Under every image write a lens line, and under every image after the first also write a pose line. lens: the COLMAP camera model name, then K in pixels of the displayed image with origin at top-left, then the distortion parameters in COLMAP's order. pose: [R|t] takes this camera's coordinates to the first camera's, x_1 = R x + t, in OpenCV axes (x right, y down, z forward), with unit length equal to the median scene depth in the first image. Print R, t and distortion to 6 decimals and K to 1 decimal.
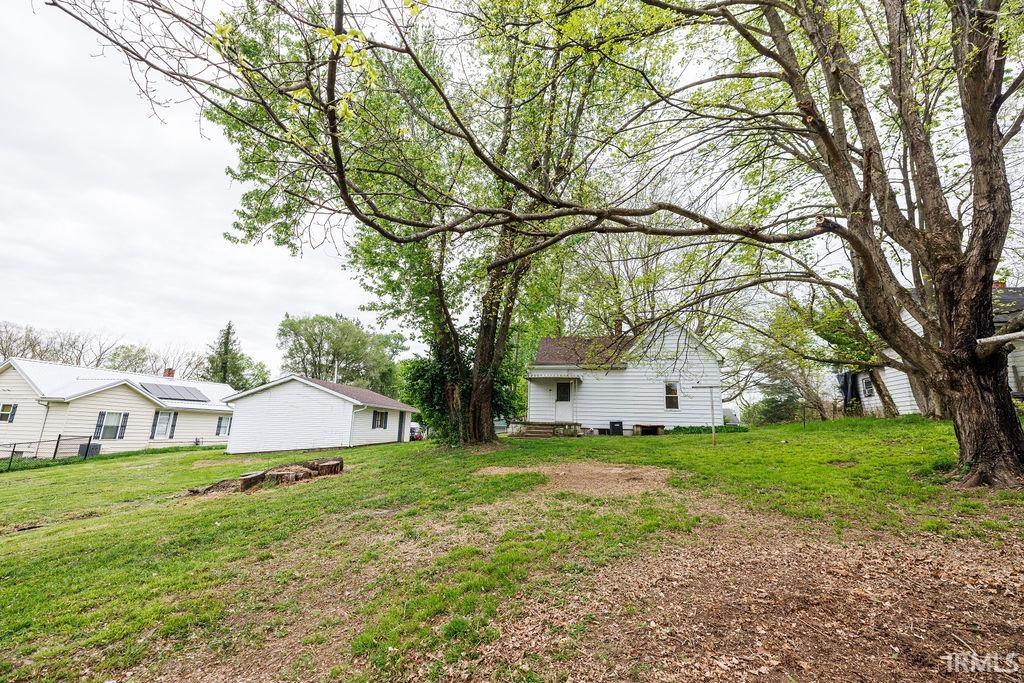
lens RADIAL K [[437.9, 0, 515.0], [0, 437.9, 343.8], [0, 0, 1]] dist [0.001877, 0.000060]
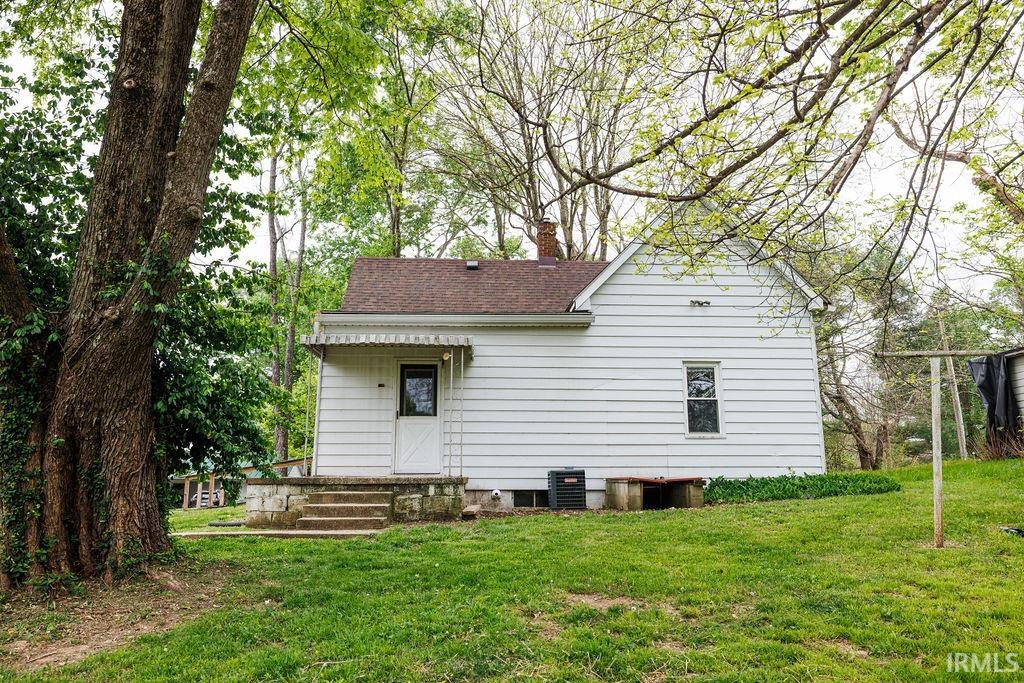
lens RADIAL K [[757.6, 0, 508.5], [0, 757.6, 346.3], [0, 0, 1]] dist [-0.002815, 0.005823]
pose [[0.965406, 0.017007, 0.260198, 0.022172], [-0.023048, 0.999531, 0.020183, 0.064971], [-0.259732, -0.025482, 0.965344, 0.417717]]
